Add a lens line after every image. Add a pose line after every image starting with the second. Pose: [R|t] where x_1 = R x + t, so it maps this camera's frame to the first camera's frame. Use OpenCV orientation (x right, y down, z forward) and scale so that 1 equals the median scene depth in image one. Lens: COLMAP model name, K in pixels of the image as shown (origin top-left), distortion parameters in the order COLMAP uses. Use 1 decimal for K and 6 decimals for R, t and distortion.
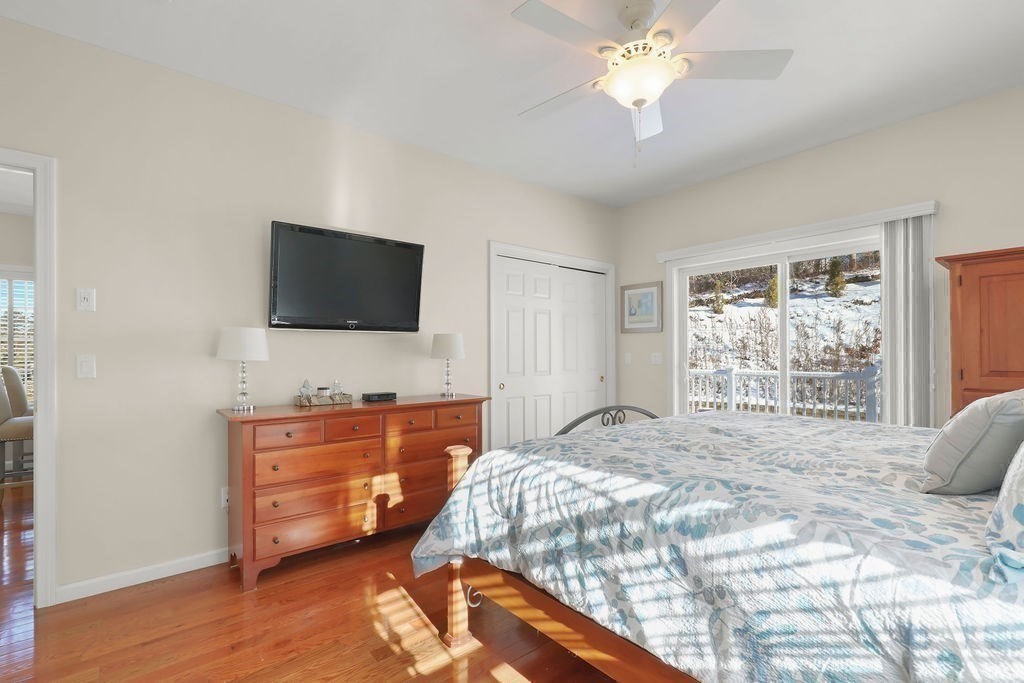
lens RADIAL K [[459.5, 0, 515.1], [0, 459.5, 352.1], [0, 0, 1]] dist [-0.002131, -0.000488]
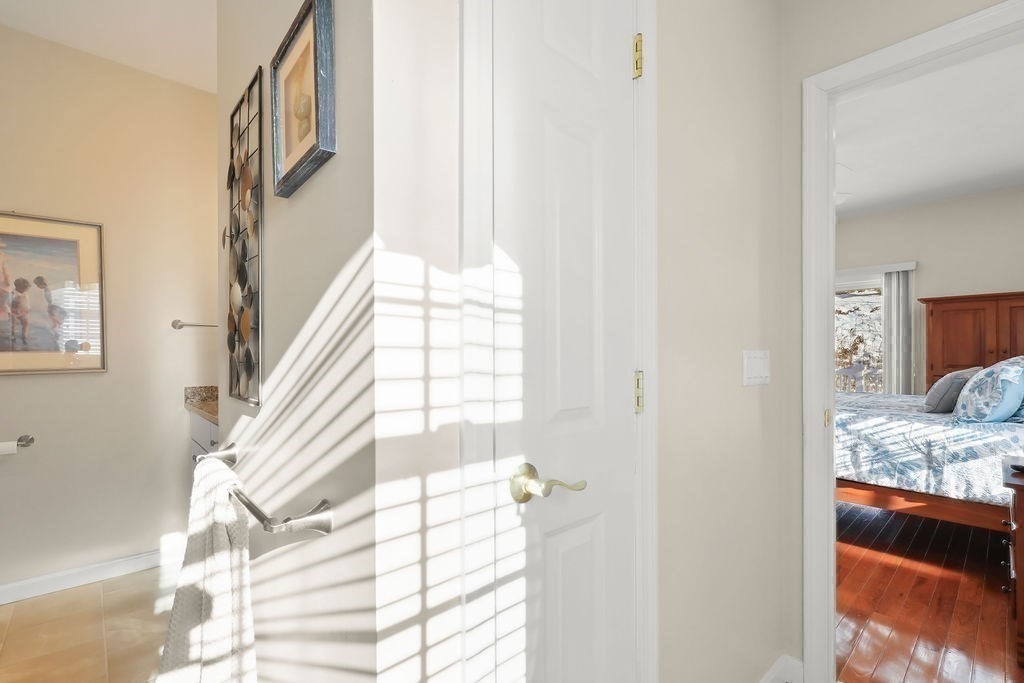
lens RADIAL K [[459.5, 0, 515.1], [0, 459.5, 352.1], [0, 0, 1]] dist [-0.002131, -0.000488]
pose [[0.998282, 0.006859, 0.058193, -1.312264], [-0.006961, 0.999975, 0.001542, 0.001325], [-0.058181, -0.001945, 0.998304, -1.195358]]
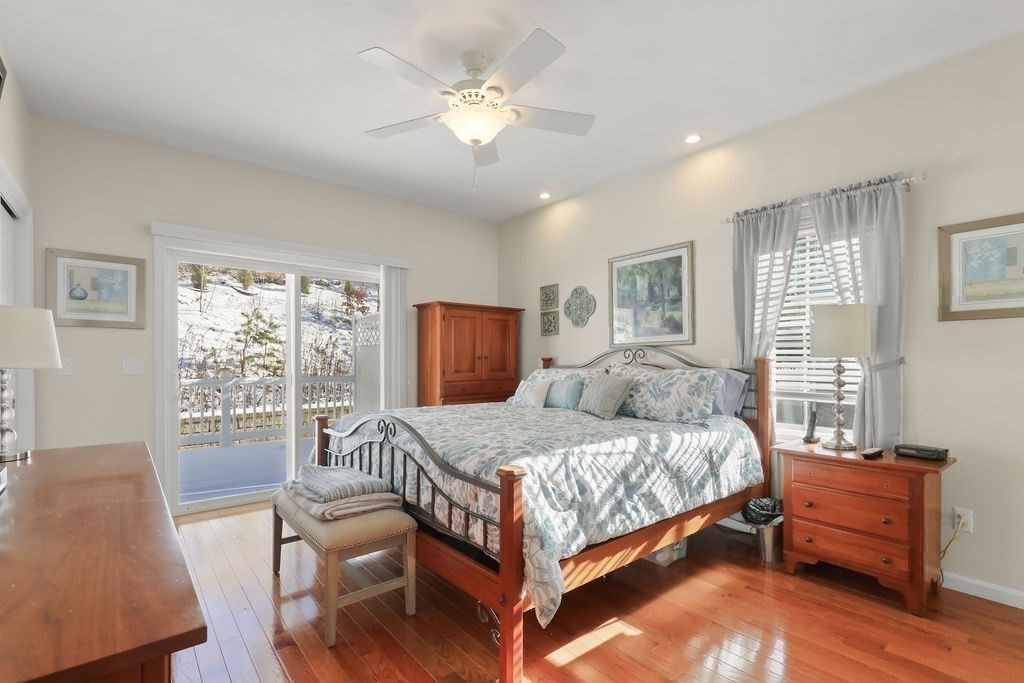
lens RADIAL K [[467.5, 0, 512.7], [0, 467.5, 358.6], [0, 0, 1]] dist [-0.000253, -0.000109]
pose [[0.010873, 0.006579, 0.999919, -1.424389], [-0.007379, 0.999952, -0.006499, 0.010132], [-0.999914, -0.007308, 0.010921, 1.401366]]
